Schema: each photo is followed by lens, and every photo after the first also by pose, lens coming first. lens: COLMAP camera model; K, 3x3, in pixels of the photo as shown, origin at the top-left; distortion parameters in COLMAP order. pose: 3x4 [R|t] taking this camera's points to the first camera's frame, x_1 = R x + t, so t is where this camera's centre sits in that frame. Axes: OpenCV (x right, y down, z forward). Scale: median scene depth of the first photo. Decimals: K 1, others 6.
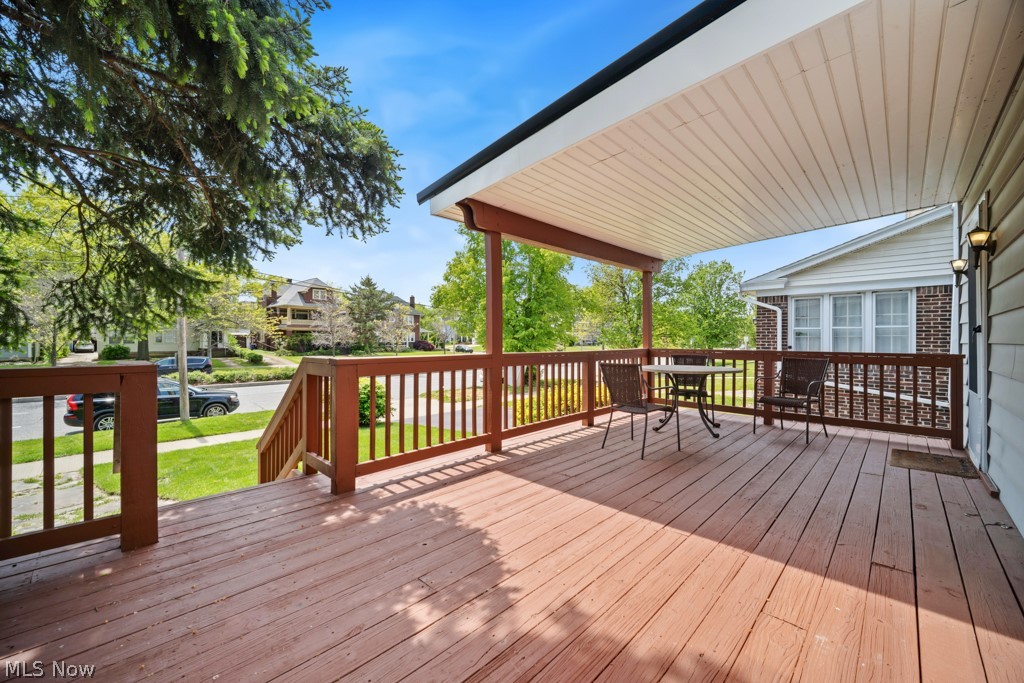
lens RADIAL K [[409.4, 0, 512.0], [0, 409.4, 341.5], [0, 0, 1]] dist [-0.000107, -0.000043]
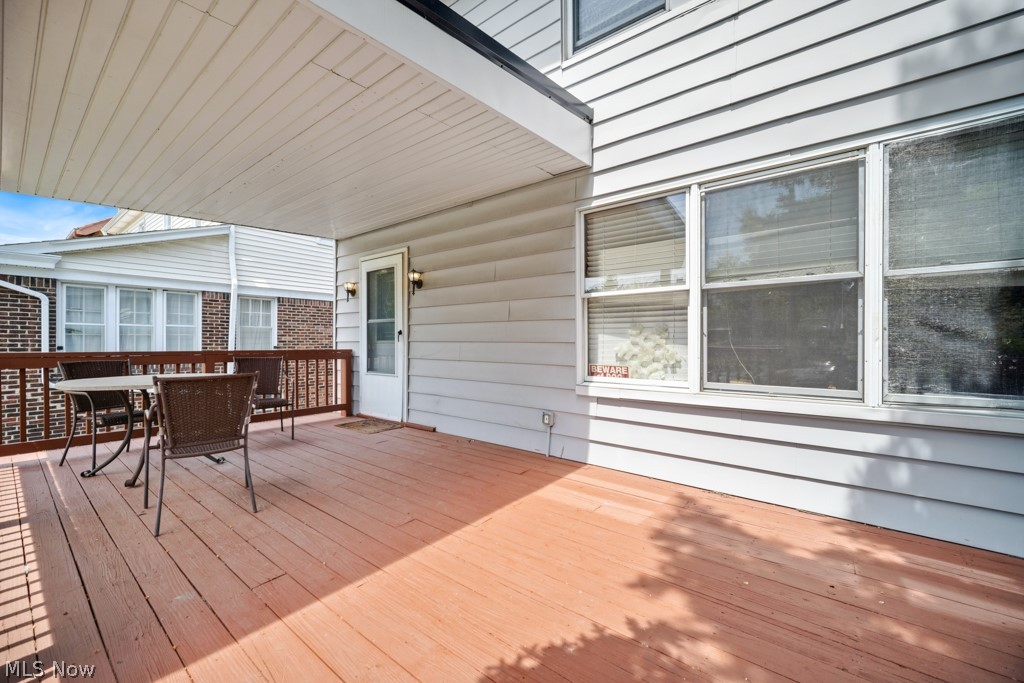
lens RADIAL K [[401.2, 0, 512.0], [0, 401.2, 341.5], [0, 0, 1]] dist [-0.001150, 0.000001]
pose [[-0.100865, -0.003444, 0.994894, -0.169894], [0.000529, 0.999994, 0.003516, -0.000005], [-0.994900, 0.000881, -0.100863, 0.278357]]
